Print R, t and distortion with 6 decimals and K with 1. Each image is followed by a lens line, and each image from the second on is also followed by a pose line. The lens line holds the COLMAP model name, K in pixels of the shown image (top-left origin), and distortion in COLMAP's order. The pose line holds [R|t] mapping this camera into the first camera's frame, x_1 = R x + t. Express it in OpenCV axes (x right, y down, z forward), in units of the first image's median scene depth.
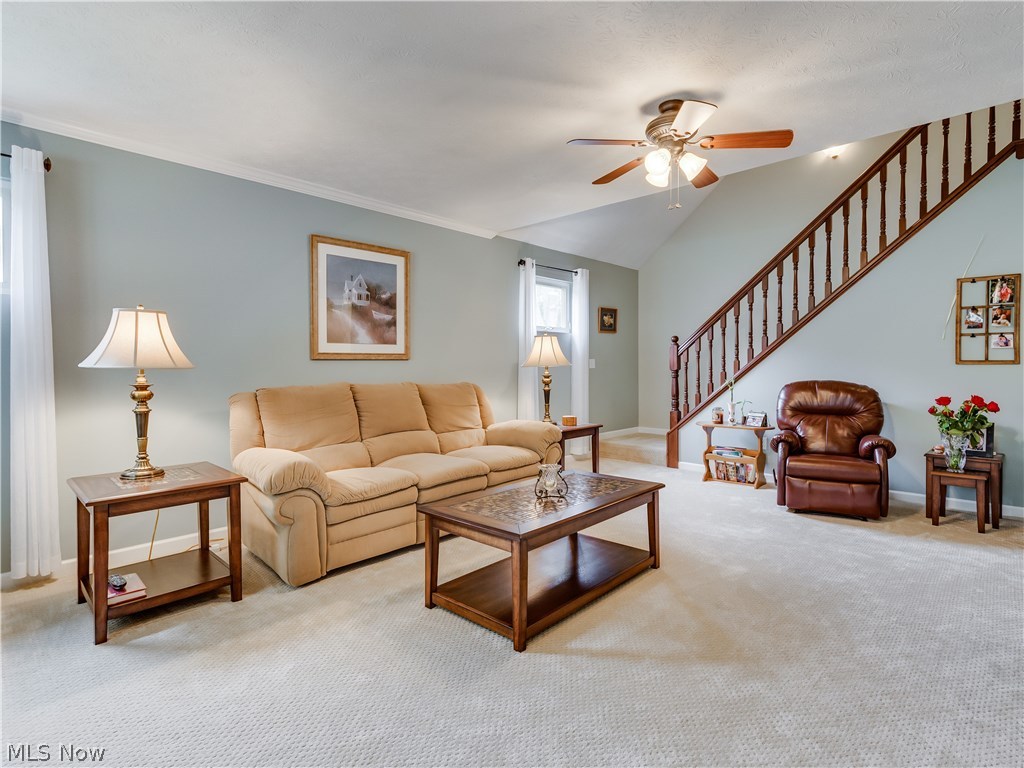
lens RADIAL K [[526.0, 0, 519.7], [0, 526.0, 375.9], [0, 0, 1]] dist [0.012749, -0.000811]
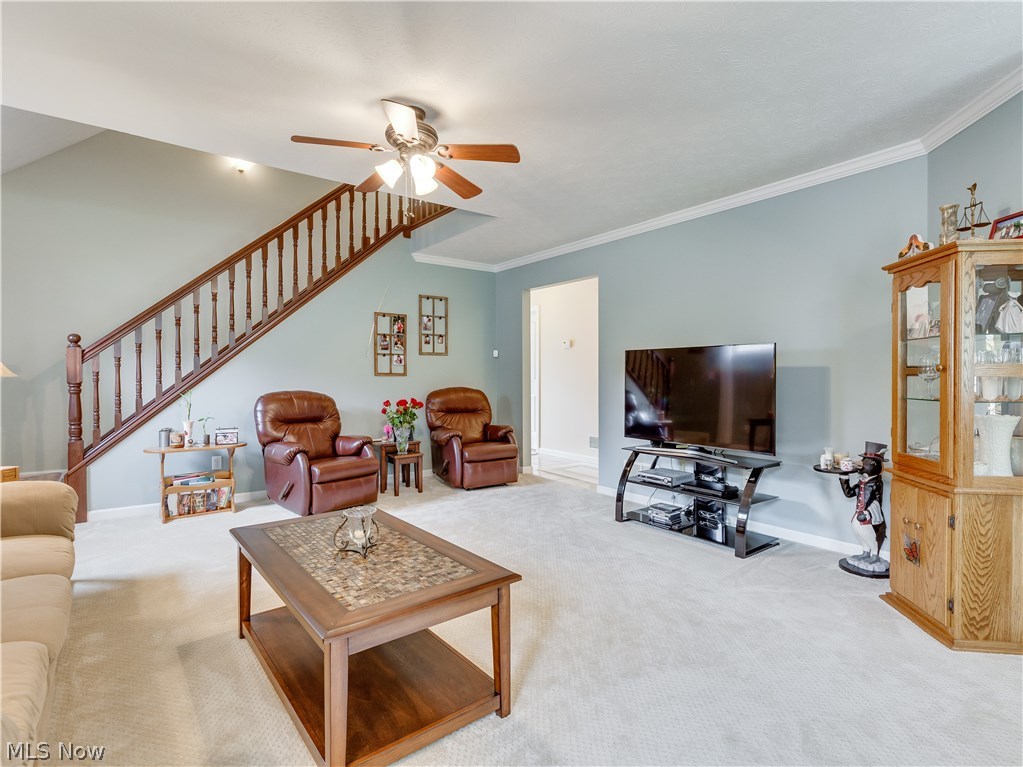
lens RADIAL K [[525.5, 0, 514.1], [0, 525.5, 380.3], [0, 0, 1]] dist [0.012749, -0.000811]
pose [[0.165090, -0.004980, 0.986266, -0.428741], [0.019087, 0.999816, 0.001853, -0.006680], [-0.986094, 0.018519, 0.165154, 0.437931]]
